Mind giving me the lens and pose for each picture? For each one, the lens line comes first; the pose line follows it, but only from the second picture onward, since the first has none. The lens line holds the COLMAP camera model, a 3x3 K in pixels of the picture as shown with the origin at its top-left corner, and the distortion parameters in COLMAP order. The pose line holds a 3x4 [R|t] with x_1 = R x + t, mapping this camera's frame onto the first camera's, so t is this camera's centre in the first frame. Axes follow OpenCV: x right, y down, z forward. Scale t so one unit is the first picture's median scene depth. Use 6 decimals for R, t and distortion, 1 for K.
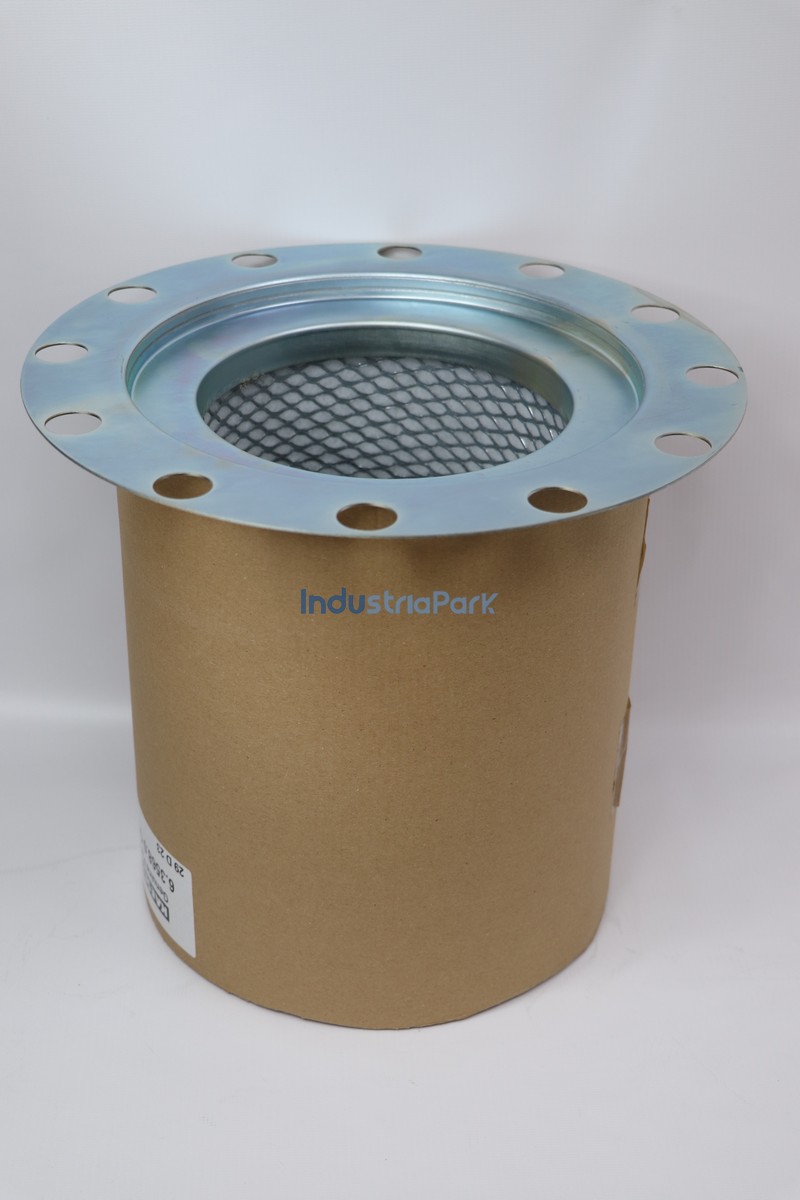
lens RADIAL K [[1873.6, 0, 402.5], [0, 1873.6, 604.2], [0, 0, 1]] dist [0.025051, 0.000000]
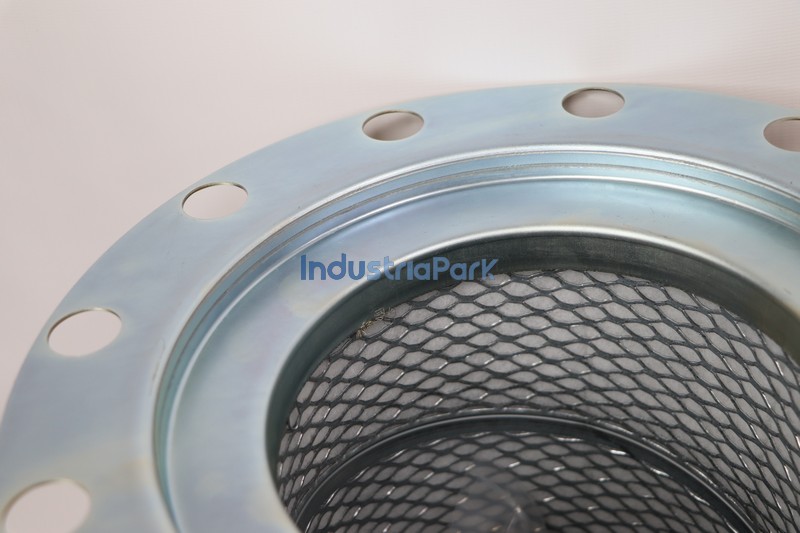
lens RADIAL K [[1249.0, 0, 396.1], [0, 1249.0, 263.6], [0, 0, 1]] dist [0.025051, 0.000000]
pose [[0.977603, 0.010036, -0.210219, 0.027104], [0.020686, 0.989444, 0.143435, -0.202153], [0.209439, -0.144571, 0.967075, 0.520094]]
